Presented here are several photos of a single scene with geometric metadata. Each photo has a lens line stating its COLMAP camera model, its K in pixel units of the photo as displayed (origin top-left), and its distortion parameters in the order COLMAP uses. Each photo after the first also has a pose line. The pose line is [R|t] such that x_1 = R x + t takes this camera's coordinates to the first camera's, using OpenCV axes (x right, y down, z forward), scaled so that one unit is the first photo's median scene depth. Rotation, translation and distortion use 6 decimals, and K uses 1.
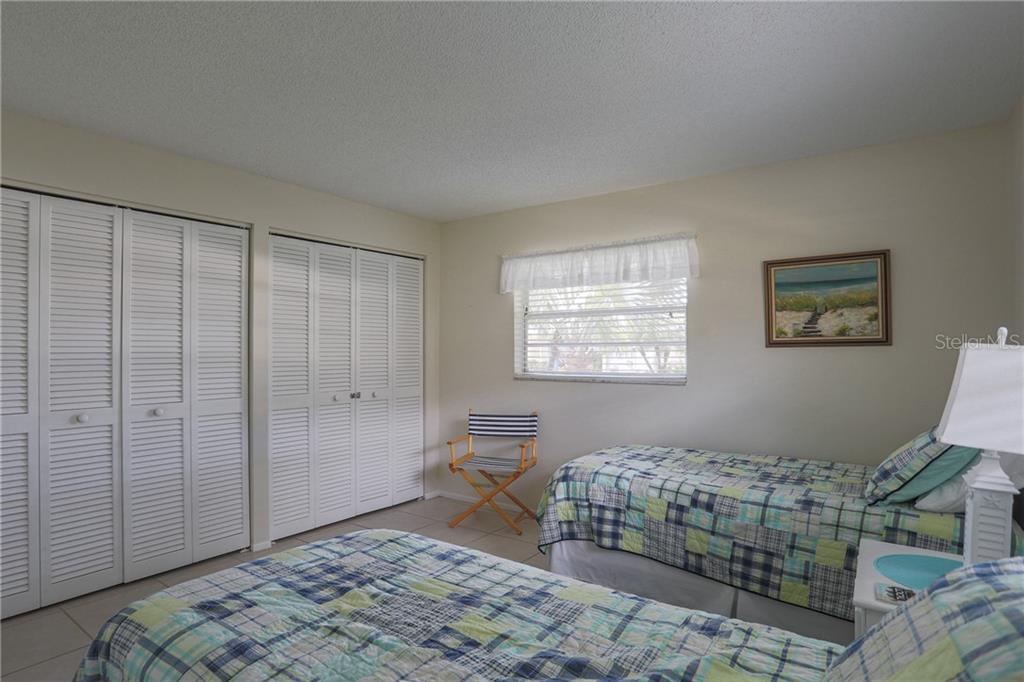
lens RADIAL K [[504.4, 0, 509.1], [0, 504.4, 349.9], [0, 0, 1]] dist [-0.034104, 0.000465]
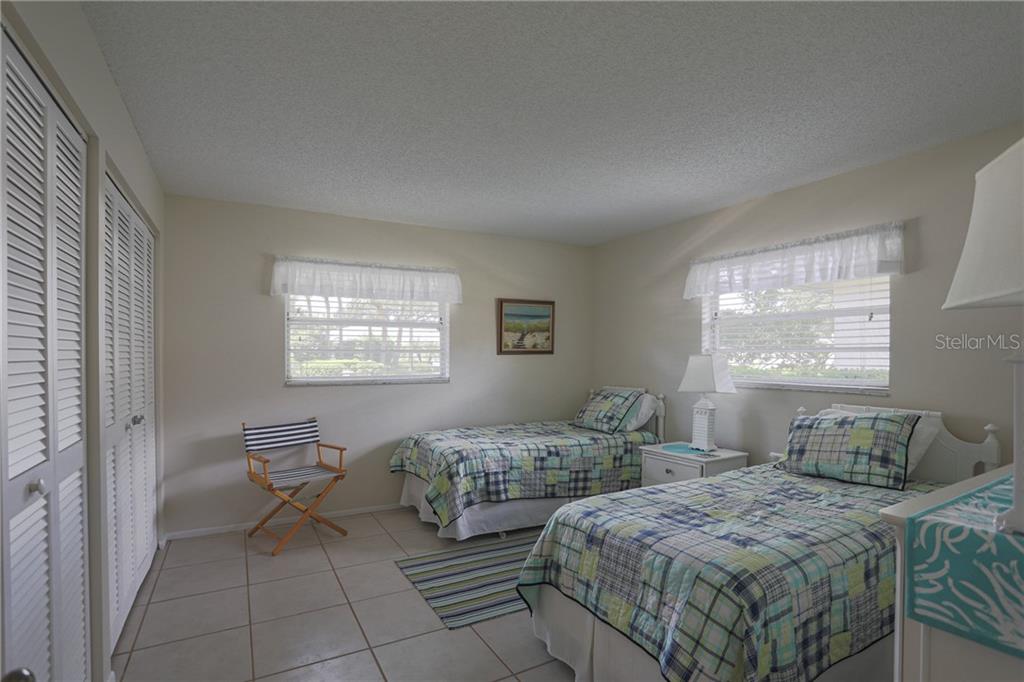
lens RADIAL K [[422.7, 0, 514.2], [0, 422.7, 363.1], [0, 0, 1]] dist [-0.058990, 0.000320]
pose [[0.512785, -0.008611, 0.858474, -0.762917], [-0.001253, 0.999941, 0.010779, 0.008540], [-0.858516, -0.006603, 0.512744, 0.392072]]
